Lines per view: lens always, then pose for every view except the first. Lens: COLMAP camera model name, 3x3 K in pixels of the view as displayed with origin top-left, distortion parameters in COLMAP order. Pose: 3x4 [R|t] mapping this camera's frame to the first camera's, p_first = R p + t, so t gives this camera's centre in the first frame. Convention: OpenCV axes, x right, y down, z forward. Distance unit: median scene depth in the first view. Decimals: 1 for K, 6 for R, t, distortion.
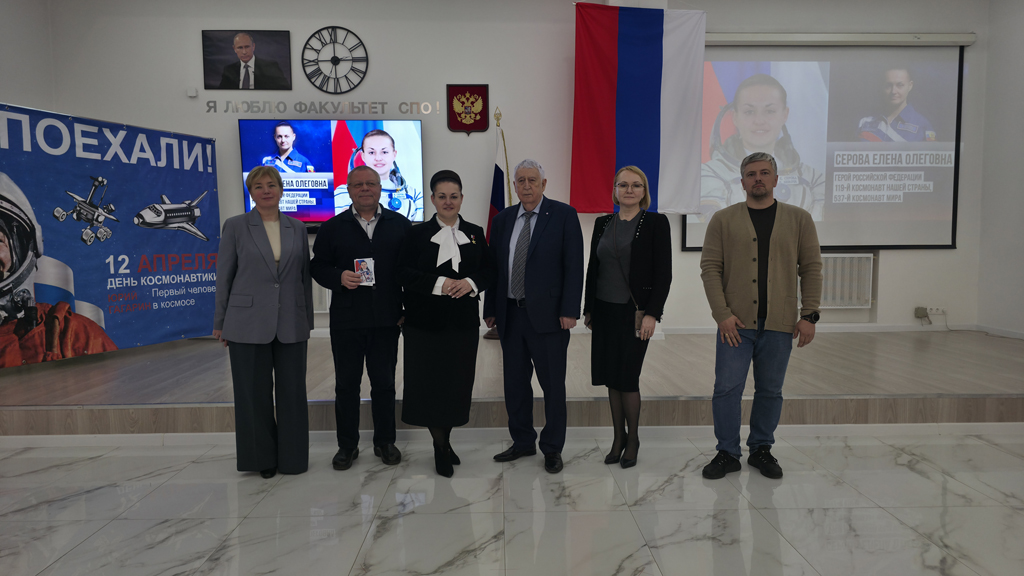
lens RADIAL K [[662.6, 0, 519.3], [0, 662.6, 292.4], [0, 0, 1]] dist [0.045062, -0.033906]
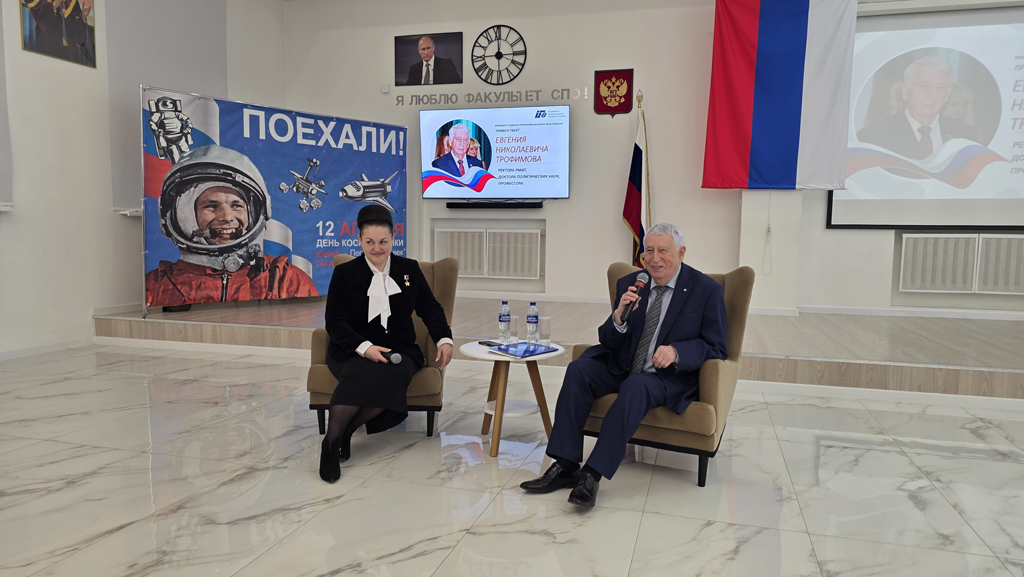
lens RADIAL K [[676.6, 0, 525.6], [0, 676.6, 292.0], [0, 0, 1]] dist [0.047491, -0.037350]
pose [[0.955232, 0.044497, -0.292494, 0.125019], [-0.041241, 0.999000, 0.017293, 0.033597], [0.292971, -0.004456, 0.956111, -0.096120]]
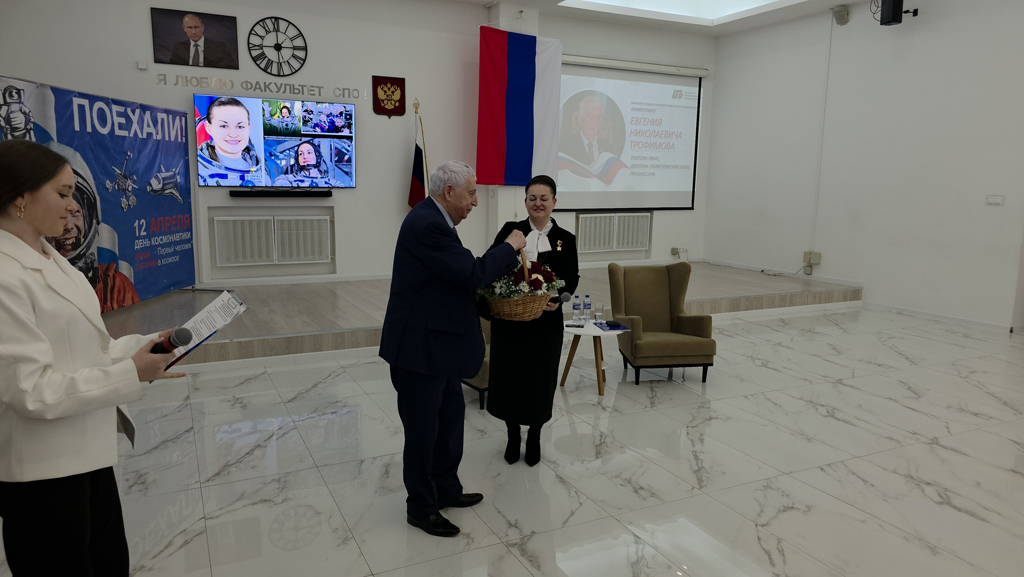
lens RADIAL K [[676.6, 0, 506.7], [0, 676.6, 291.5], [0, 0, 1]] dist [0.047491, -0.037350]
pose [[0.910052, -0.049020, 0.411586, -0.425594], [0.011822, 0.995648, 0.092443, -0.028280], [-0.414326, -0.079263, 0.906670, -0.280087]]
